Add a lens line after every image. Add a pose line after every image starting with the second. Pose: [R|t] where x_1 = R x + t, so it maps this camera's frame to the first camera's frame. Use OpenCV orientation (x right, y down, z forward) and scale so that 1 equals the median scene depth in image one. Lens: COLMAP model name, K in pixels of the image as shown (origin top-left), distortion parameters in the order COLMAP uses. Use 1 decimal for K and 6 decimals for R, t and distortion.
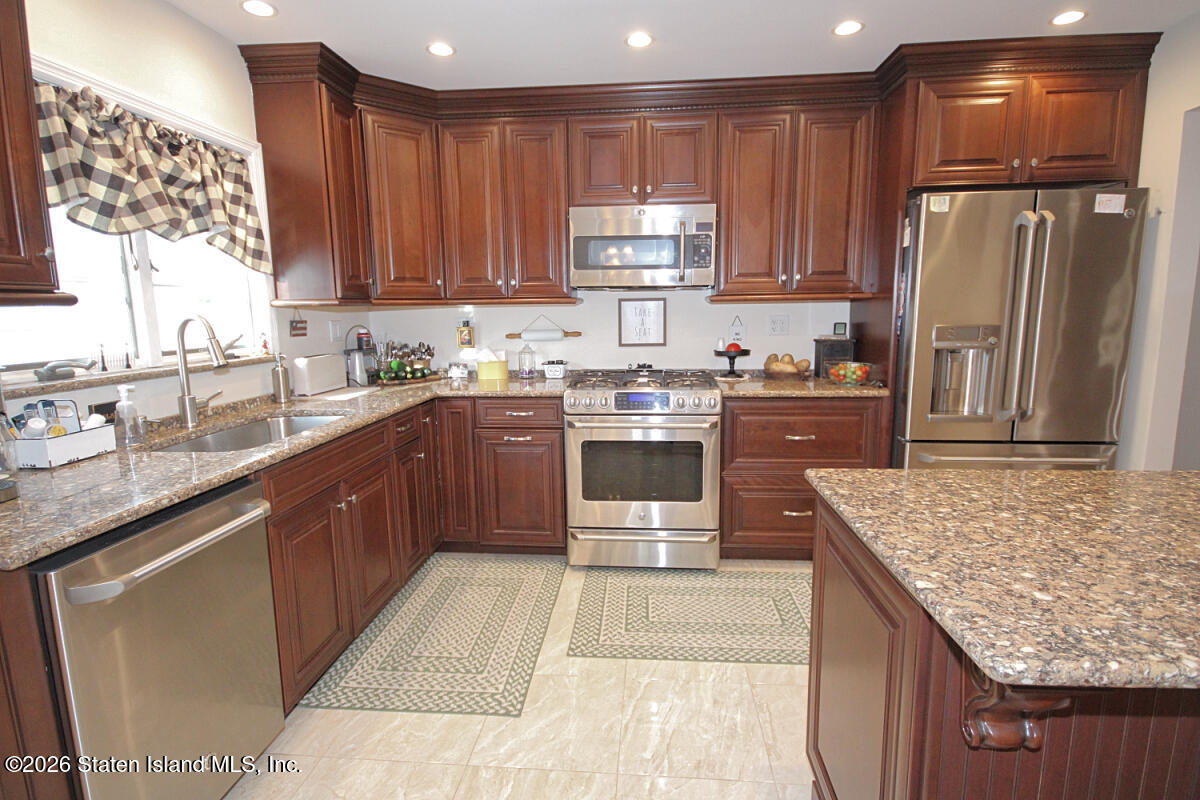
lens RADIAL K [[594.4, 0, 586.6], [0, 594.4, 399.8], [0, 0, 1]] dist [0.005892, -0.004346]
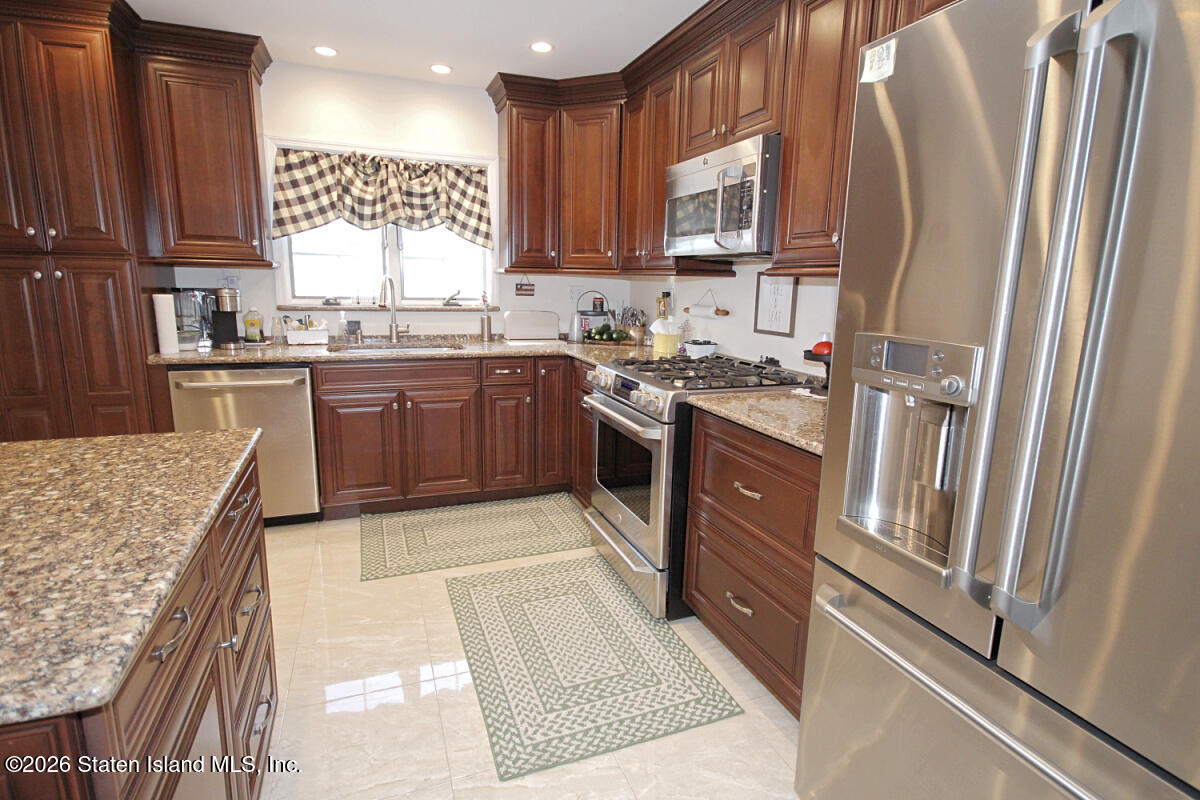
lens RADIAL K [[594.4, 0, 590.4], [0, 594.4, 392.7], [0, 0, 1]] dist [0.005892, -0.004346]
pose [[0.448968, 0.191671, -0.872748, 0.882757], [-0.165123, 0.977698, 0.129775, -0.102207], [0.878158, 0.085846, 0.470605, 0.579719]]
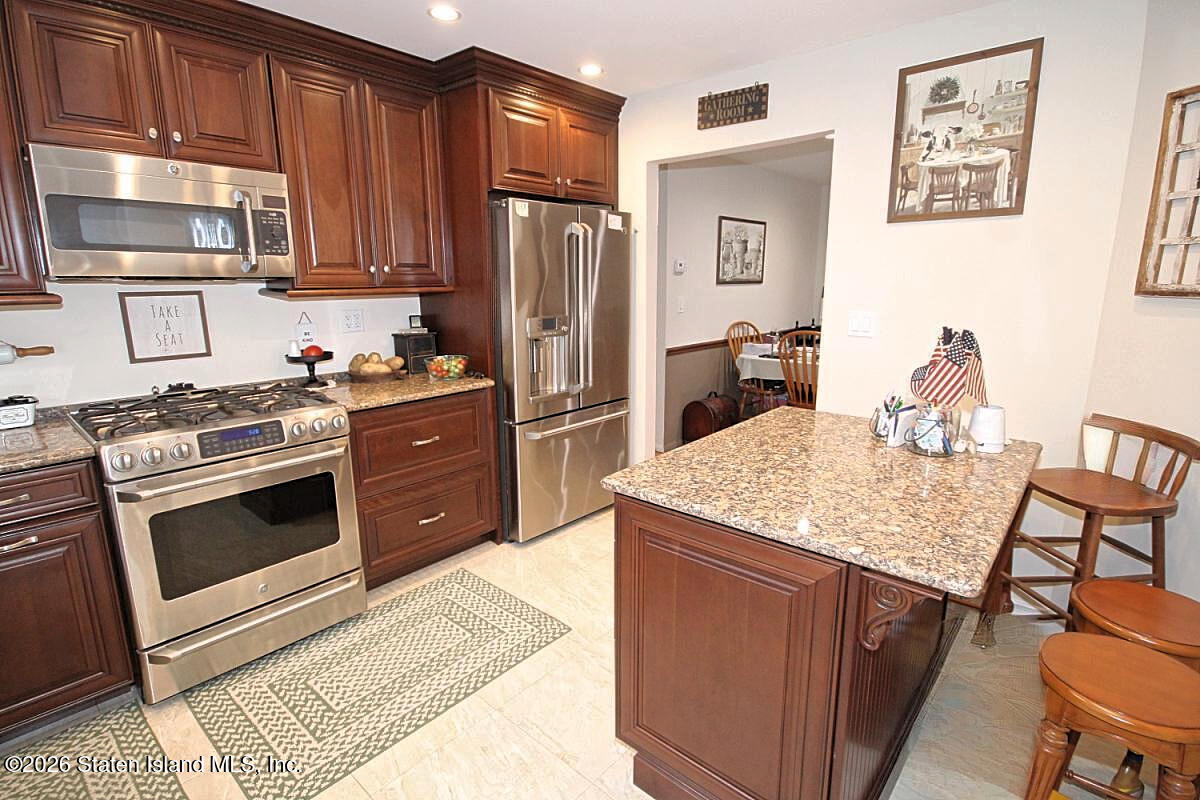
lens RADIAL K [[594.4, 0, 603.0], [0, 594.4, 400.5], [0, 0, 1]] dist [0.005892, -0.004346]
pose [[0.577807, -0.158087, 0.800717, -0.244578], [0.122583, 0.986743, 0.106357, -0.071430], [-0.806916, 0.036701, 0.589525, 0.223889]]
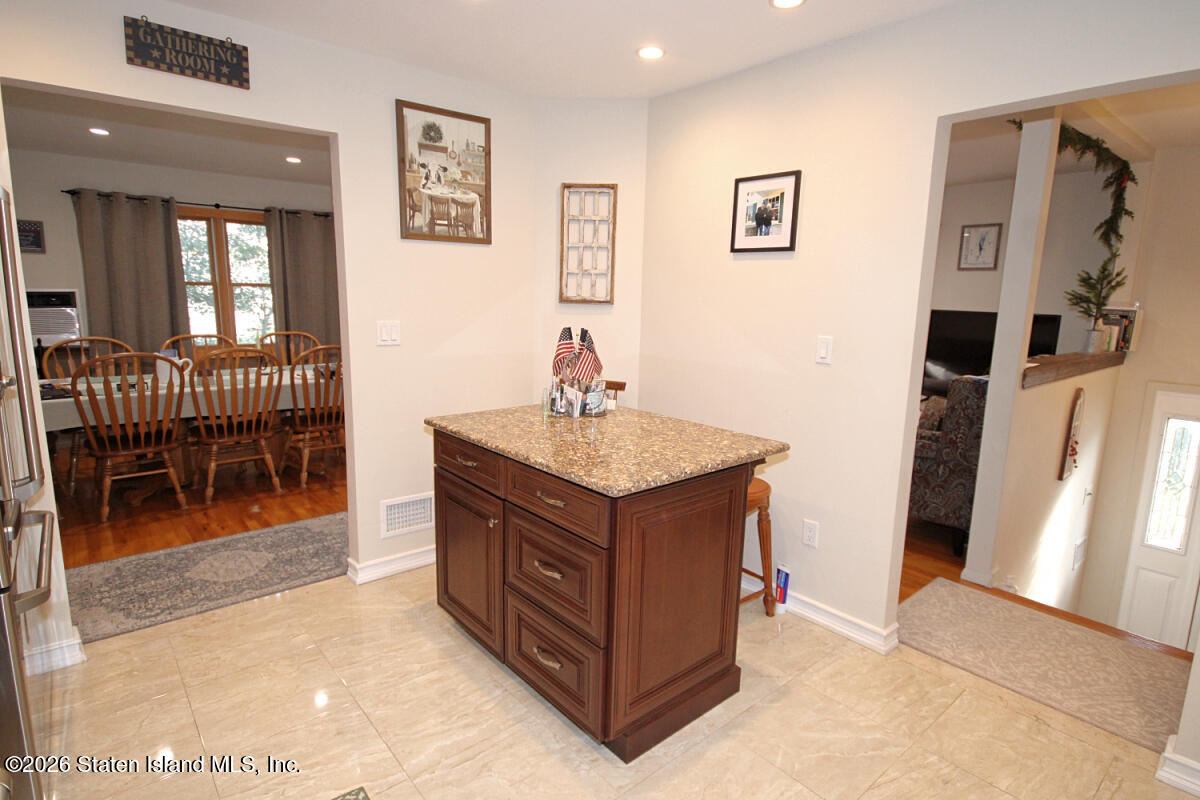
lens RADIAL K [[619.8, 0, 596.1], [0, 619.8, 396.2], [0, 0, 1]] dist [0.019994, 0.000193]
pose [[-0.725332, -0.119832, 0.677889, -0.182903], [0.092671, 0.958772, 0.268641, -0.190256], [-0.682133, 0.257675, -0.684324, 0.983304]]
